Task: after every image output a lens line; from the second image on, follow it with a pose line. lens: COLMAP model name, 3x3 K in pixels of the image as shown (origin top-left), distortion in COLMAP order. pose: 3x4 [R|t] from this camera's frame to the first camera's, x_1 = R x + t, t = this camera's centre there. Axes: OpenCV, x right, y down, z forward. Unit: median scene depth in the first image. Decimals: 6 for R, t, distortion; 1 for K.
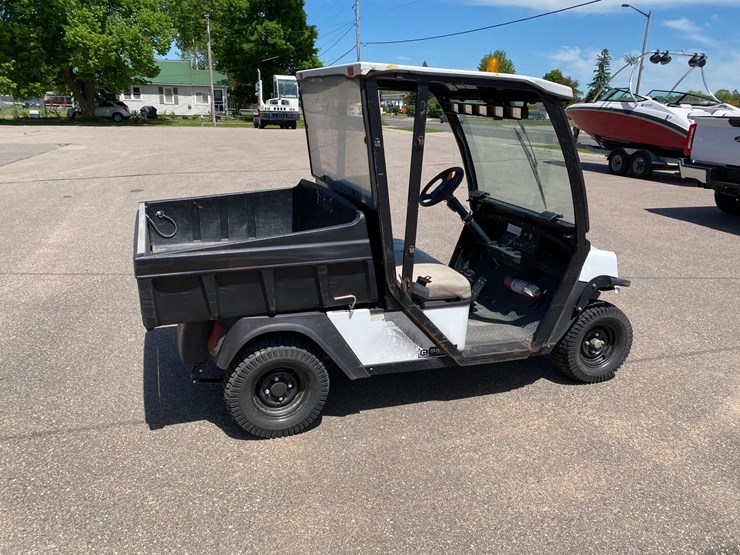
lens RADIAL K [[564.9, 0, 375.6], [0, 564.9, 281.2], [0, 0, 1]] dist [0.034677, -0.037200]
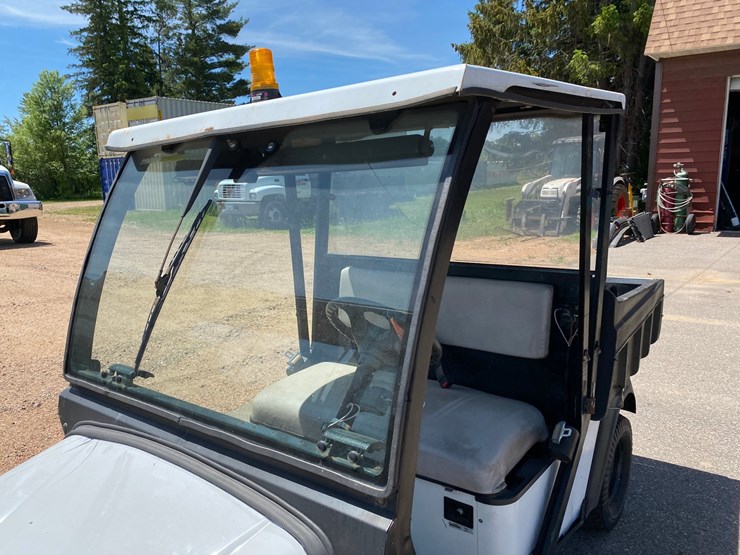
lens RADIAL K [[564.9, 0, 366.7], [0, 564.9, 283.4], [0, 0, 1]] dist [0.034677, -0.037200]
pose [[-0.832788, 0.101845, -0.544143, 0.375684], [-0.157123, 0.899025, 0.408737, -0.395626], [0.530826, 0.425889, -0.732696, 1.362720]]
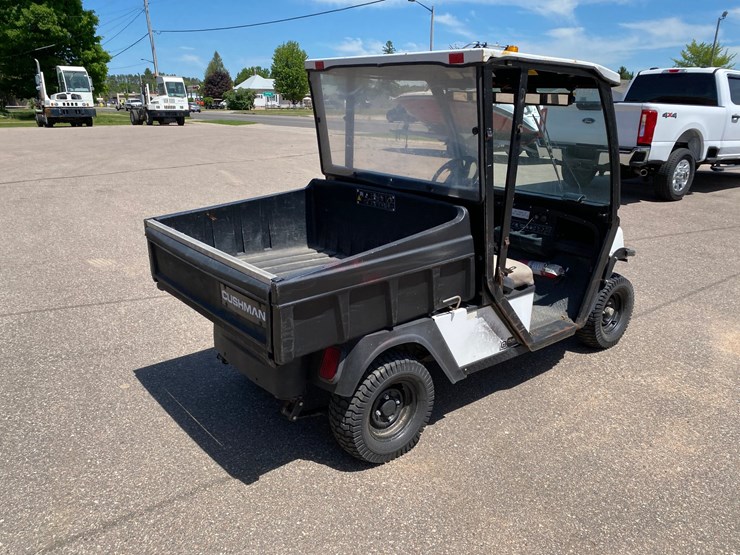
lens RADIAL K [[564.9, 0, 376.2], [0, 564.9, 283.2], [0, 0, 1]] dist [0.034677, -0.037200]
pose [[0.941320, -0.124467, 0.313727, -0.366628], [0.119045, 0.992219, 0.036463, -0.036865], [-0.315824, 0.003025, 0.948813, 0.111945]]
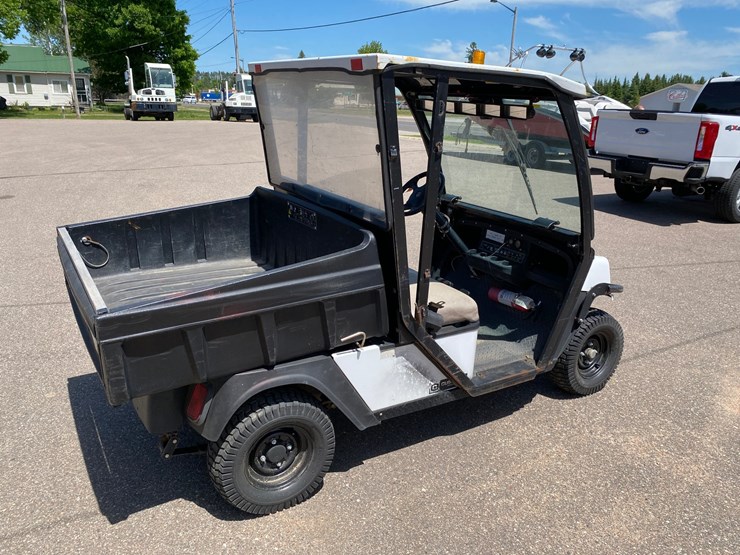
lens RADIAL K [[564.9, 0, 375.9], [0, 564.9, 279.3], [0, 0, 1]] dist [0.034677, -0.037200]
pose [[0.978946, -0.062156, 0.194425, -0.141399], [0.059713, 0.998046, 0.018407, -0.053556], [-0.195189, -0.006410, 0.980745, 0.139455]]
